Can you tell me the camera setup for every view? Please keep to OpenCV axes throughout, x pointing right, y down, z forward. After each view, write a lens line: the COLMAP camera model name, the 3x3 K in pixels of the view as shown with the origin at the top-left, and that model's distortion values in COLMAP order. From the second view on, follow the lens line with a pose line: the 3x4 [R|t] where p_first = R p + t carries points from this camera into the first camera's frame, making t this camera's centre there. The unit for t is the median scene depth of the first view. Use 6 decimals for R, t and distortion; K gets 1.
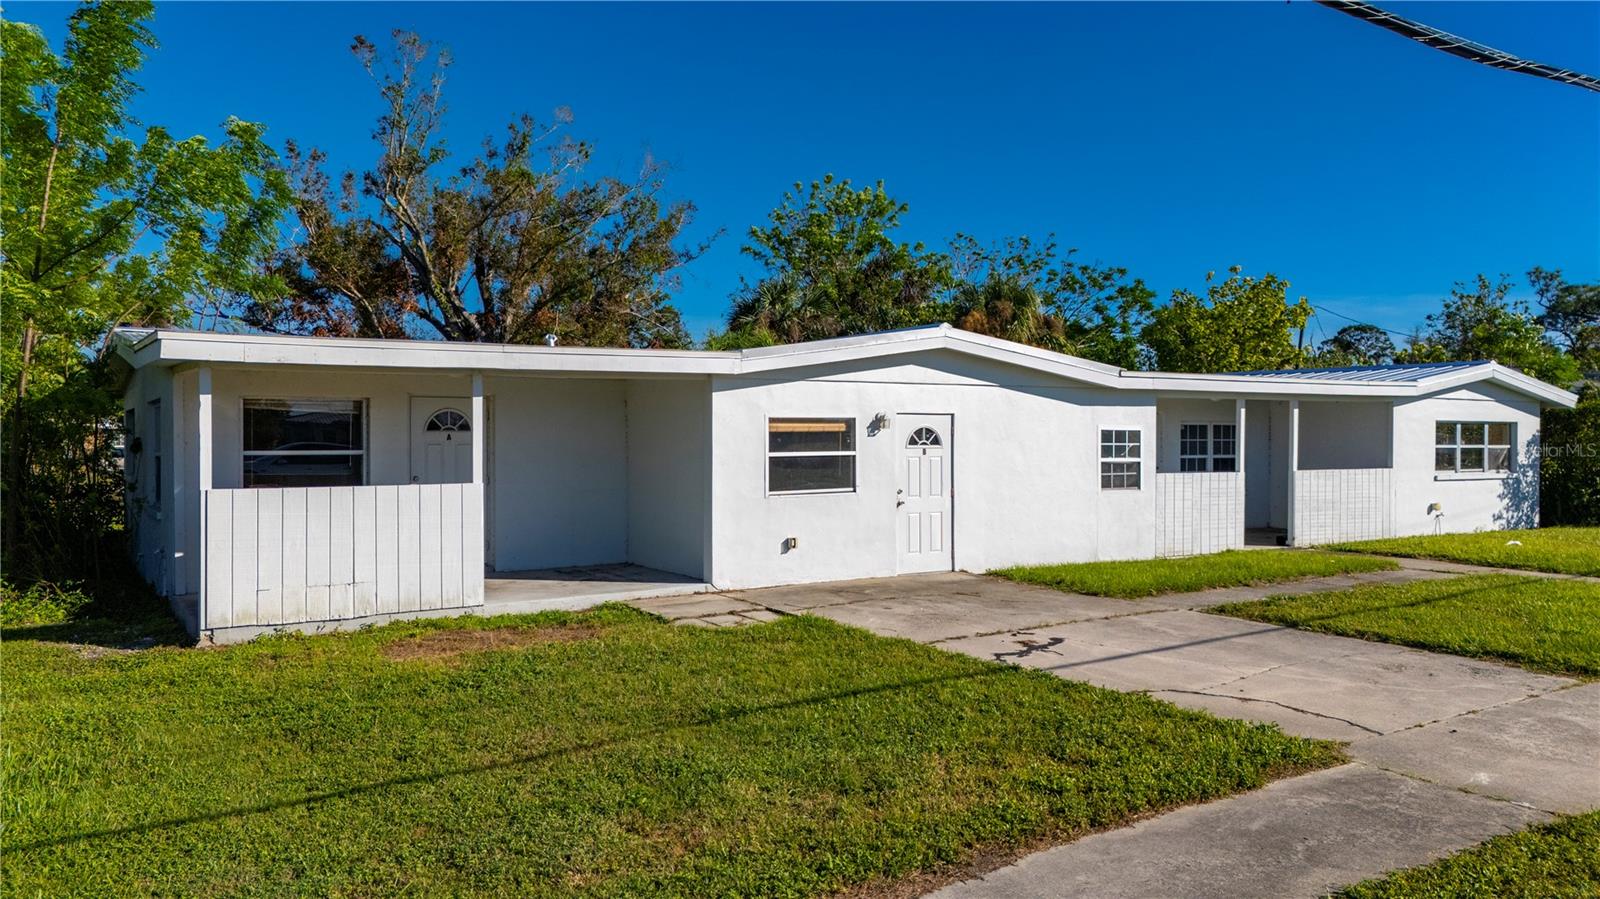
lens RADIAL K [[1169.1, 0, 800.0], [0, 1169.1, 449.5], [0, 0, 1]] dist [0.111891, -0.149989]
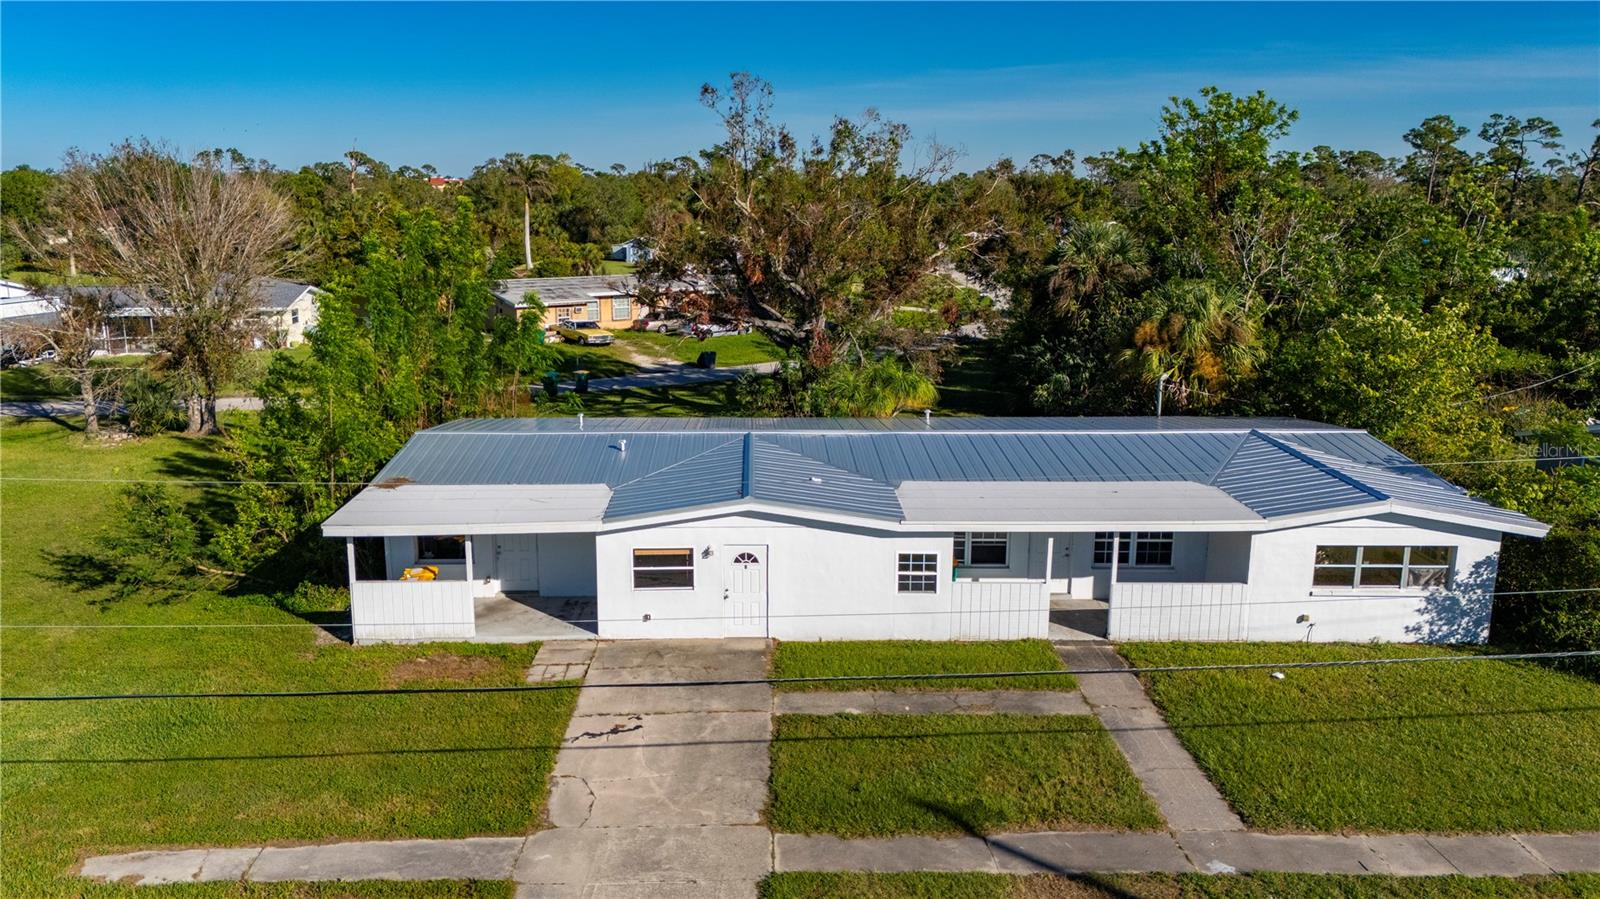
lens RADIAL K [[1203.3, 0, 753.4], [0, 1203.3, 448.3], [0, 0, 1]] dist [0.087713, -0.100376]
pose [[0.837079, 0.116301, -0.534577, 1.001176], [-0.004430, 0.978552, 0.205954, -0.509849], [0.547064, -0.170031, 0.819641, -0.348548]]
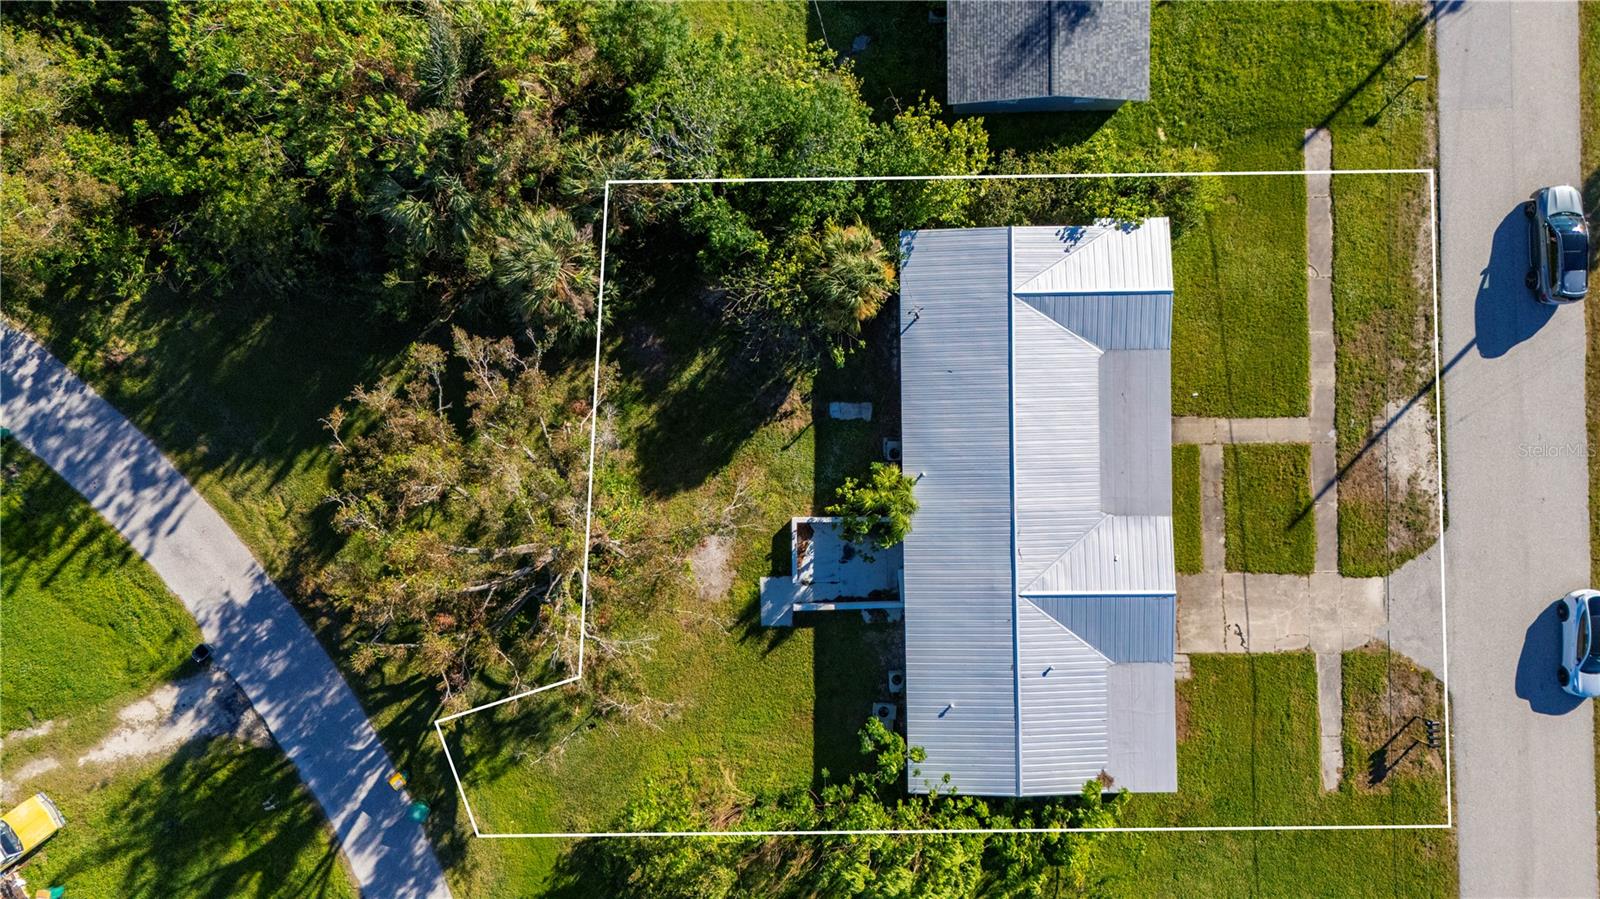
lens RADIAL K [[1169.1, 0, 800.0], [0, 1169.1, 449.5], [0, 0, 1]] dist [0.111891, -0.149989]
pose [[0.533933, -0.845515, -0.004520, -0.086828], [-0.004590, -0.008245, 0.999955, -3.486536], [-0.845514, -0.533889, -0.008283, 2.143738]]
